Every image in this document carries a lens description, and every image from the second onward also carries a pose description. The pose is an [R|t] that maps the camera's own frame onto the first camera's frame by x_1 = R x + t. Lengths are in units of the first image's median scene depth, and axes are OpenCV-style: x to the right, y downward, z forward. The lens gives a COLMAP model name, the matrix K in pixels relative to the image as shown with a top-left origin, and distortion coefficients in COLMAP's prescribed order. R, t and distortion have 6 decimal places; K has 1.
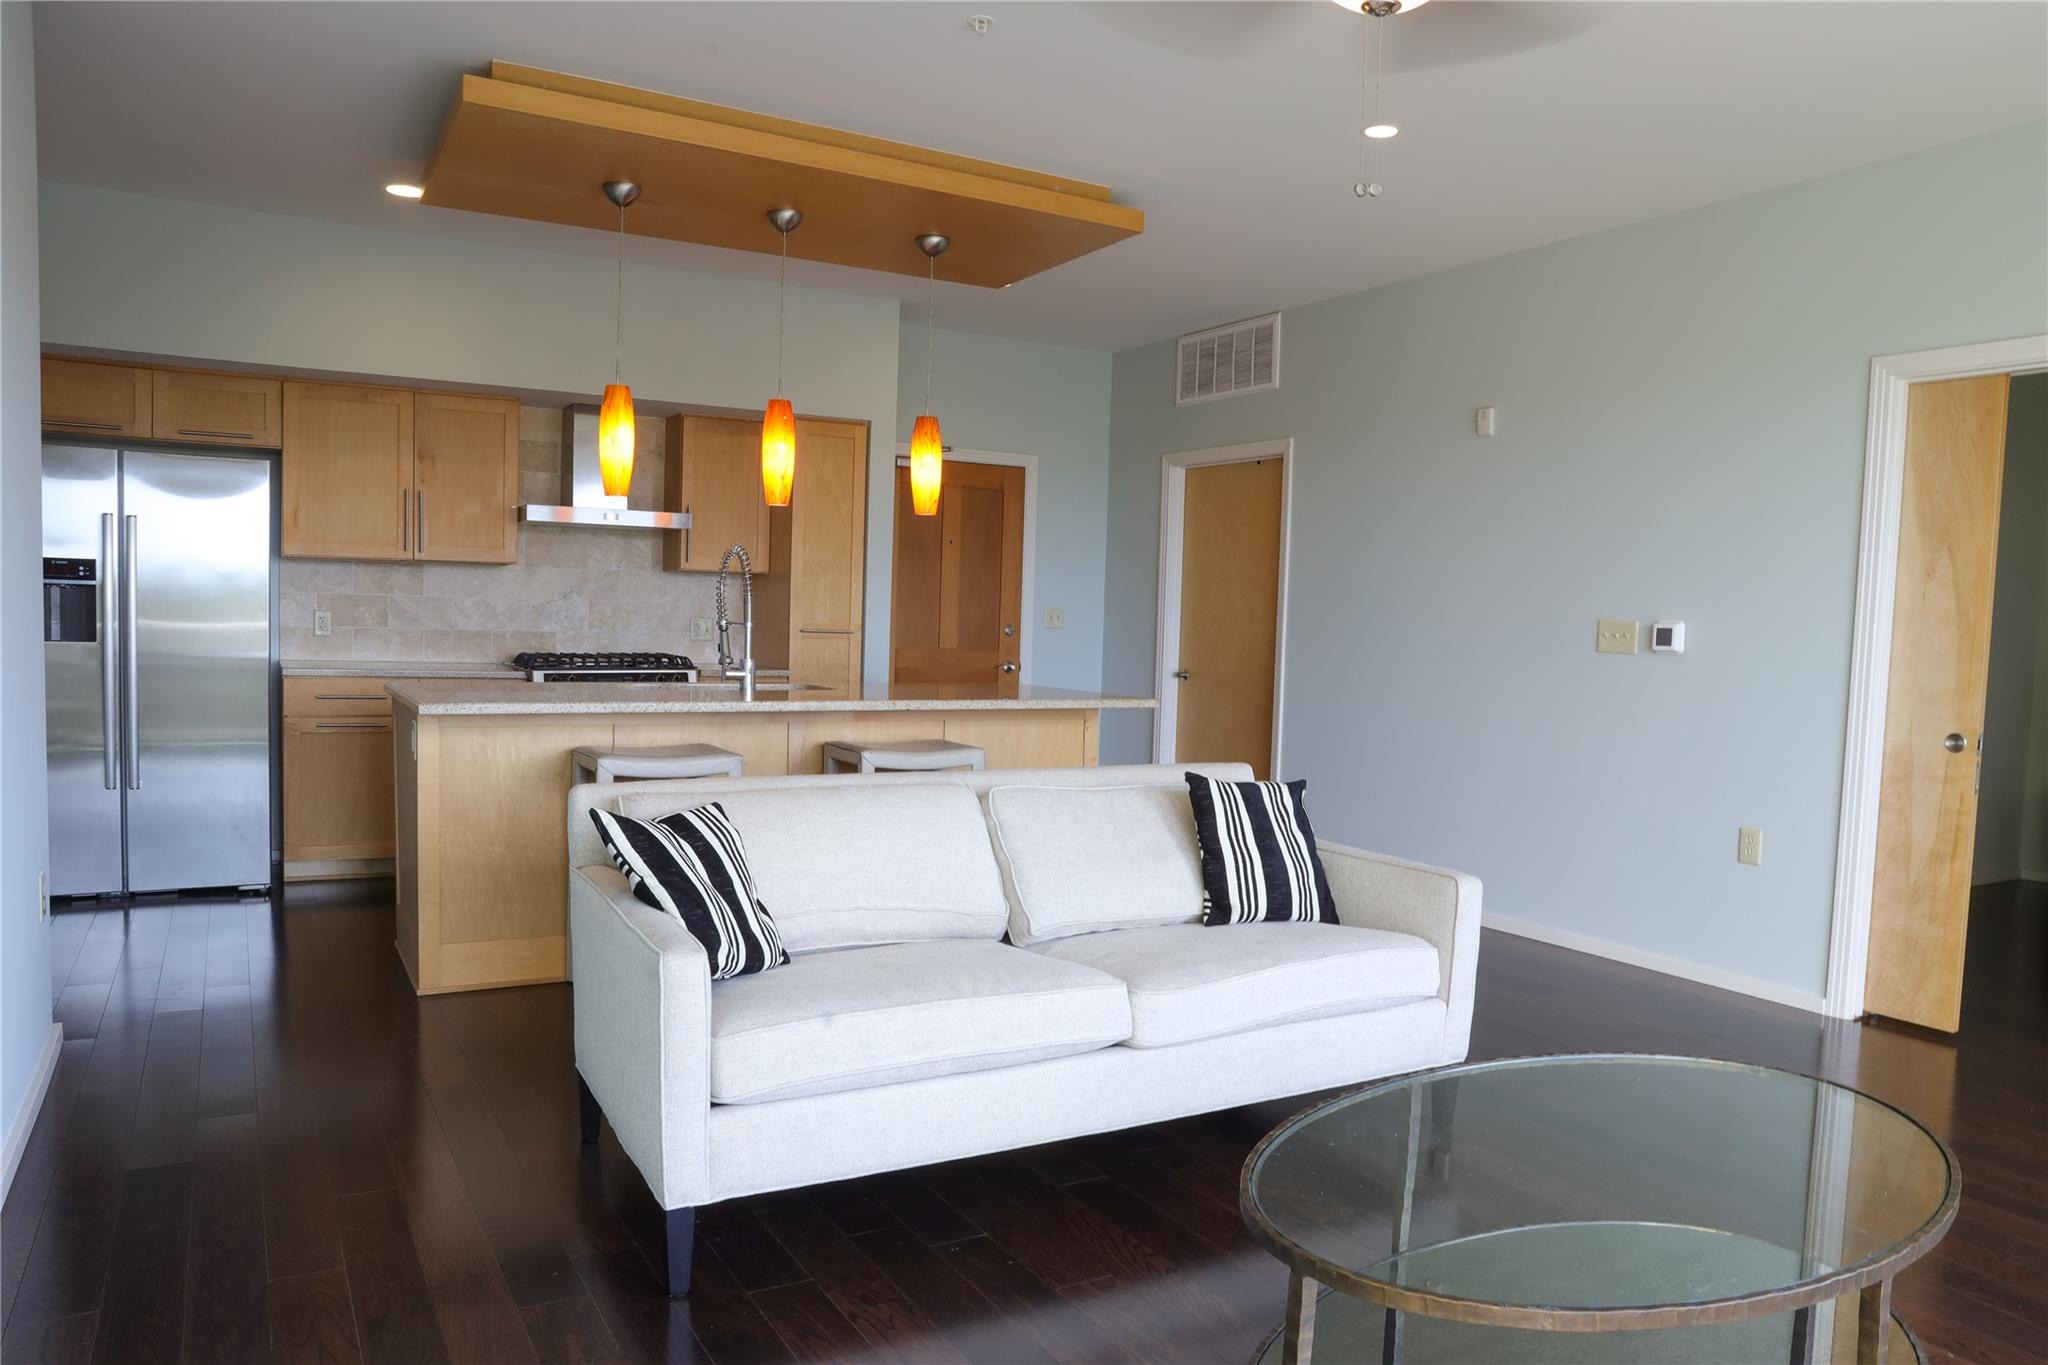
lens RADIAL K [[1357.2, 0, 1024.5], [0, 1357.2, 706.3], [0, 0, 1]] dist [-0.008082, 0.018634]
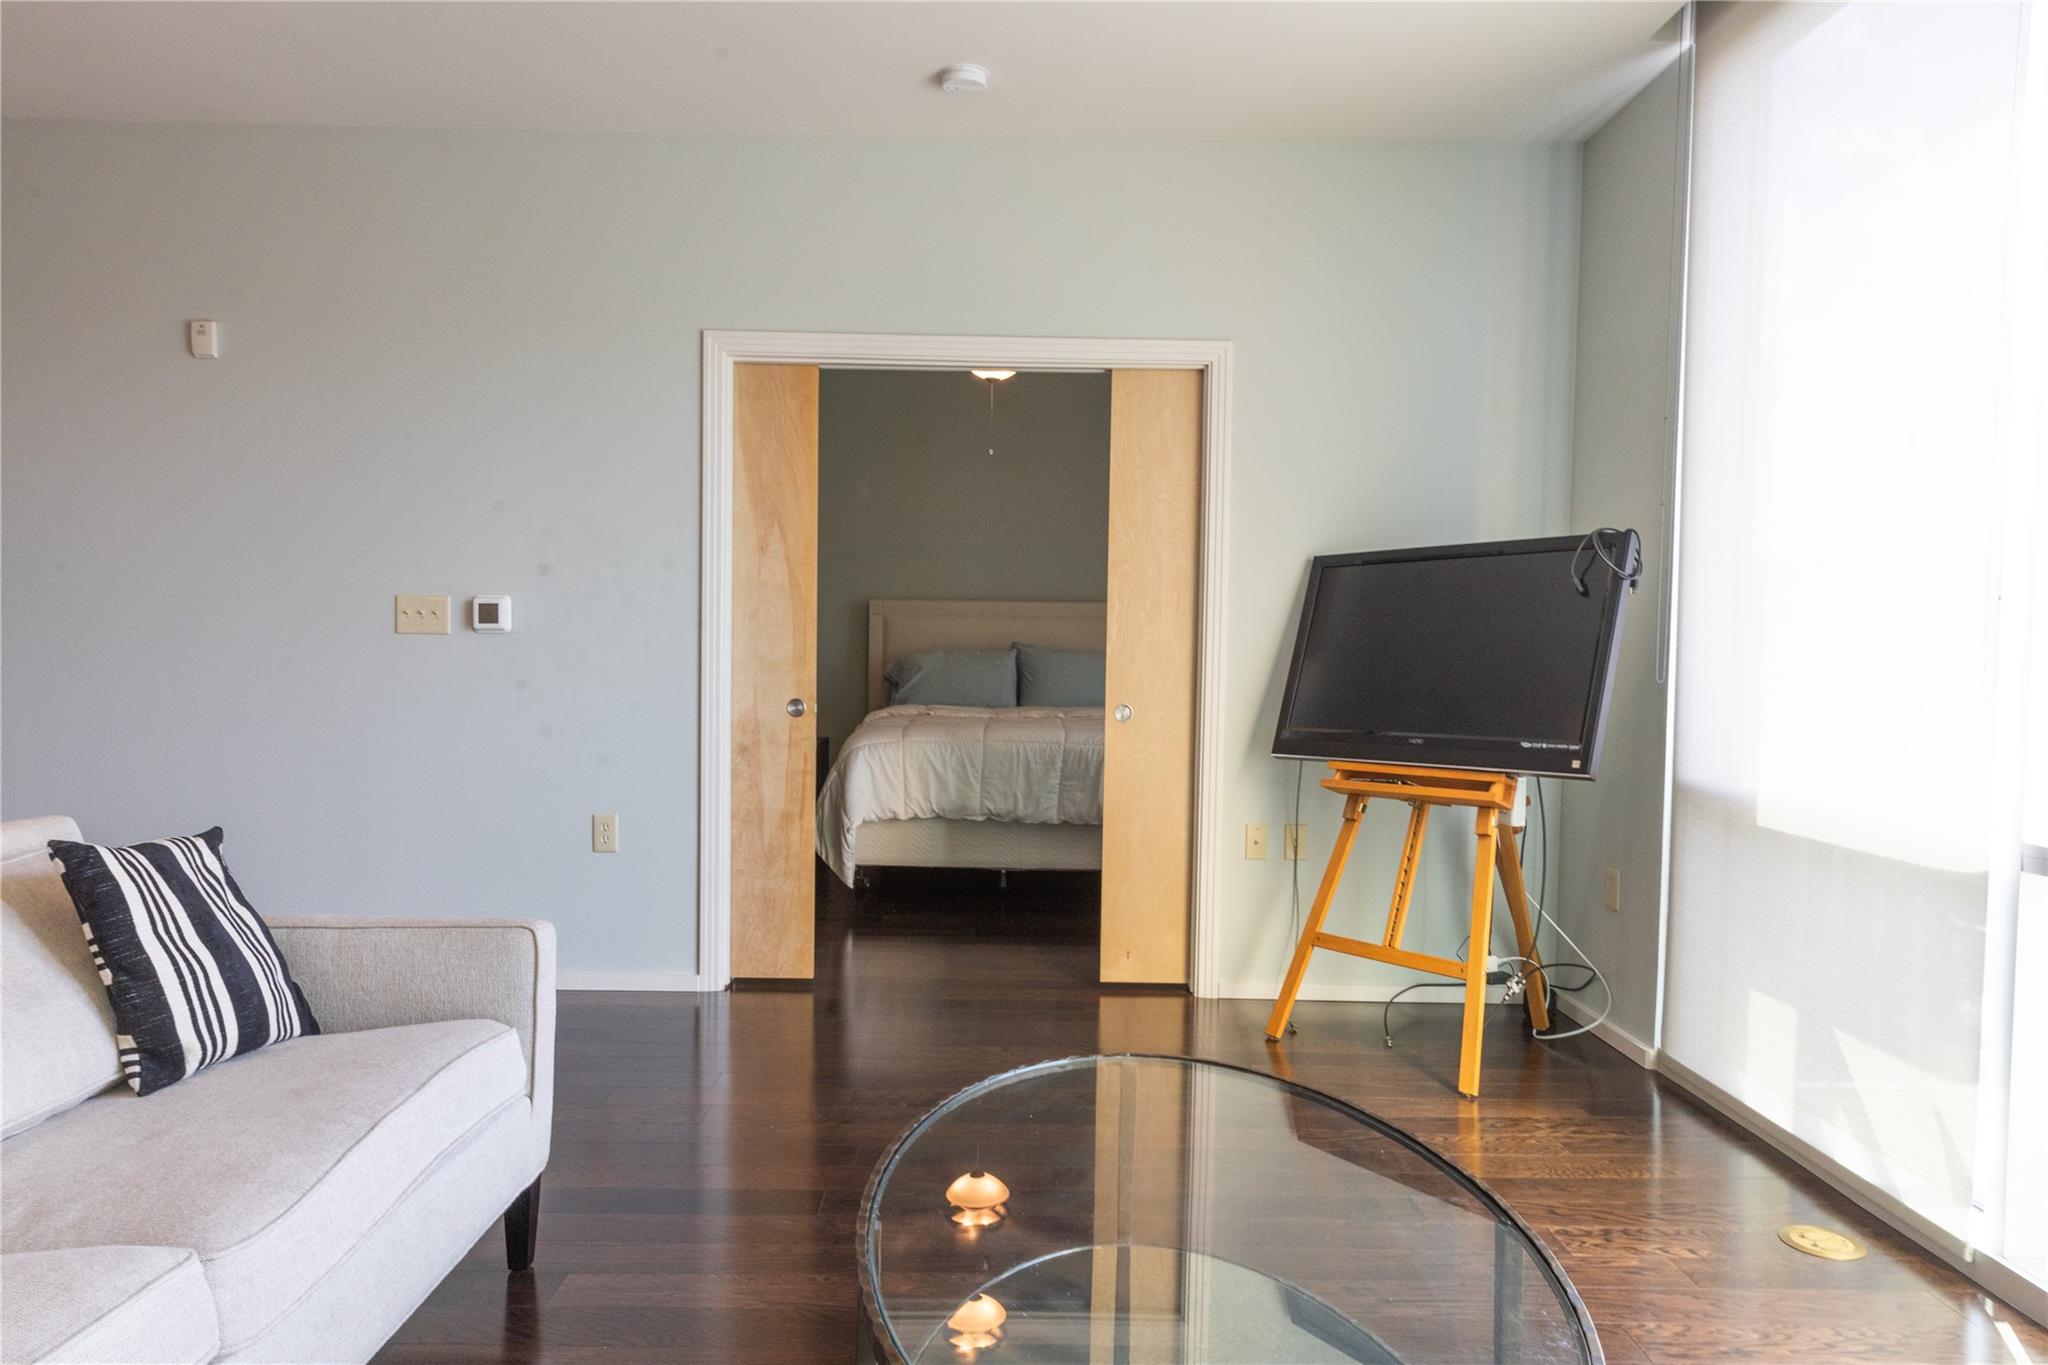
lens RADIAL K [[1357.2, 0, 1024.5], [0, 1357.2, 706.3], [0, 0, 1]] dist [-0.008082, 0.018634]
pose [[0.514122, -0.064148, 0.855315, -0.130358], [0.060252, 0.997437, 0.038590, -0.004507], [-0.855598, 0.031695, 0.516670, 0.294736]]
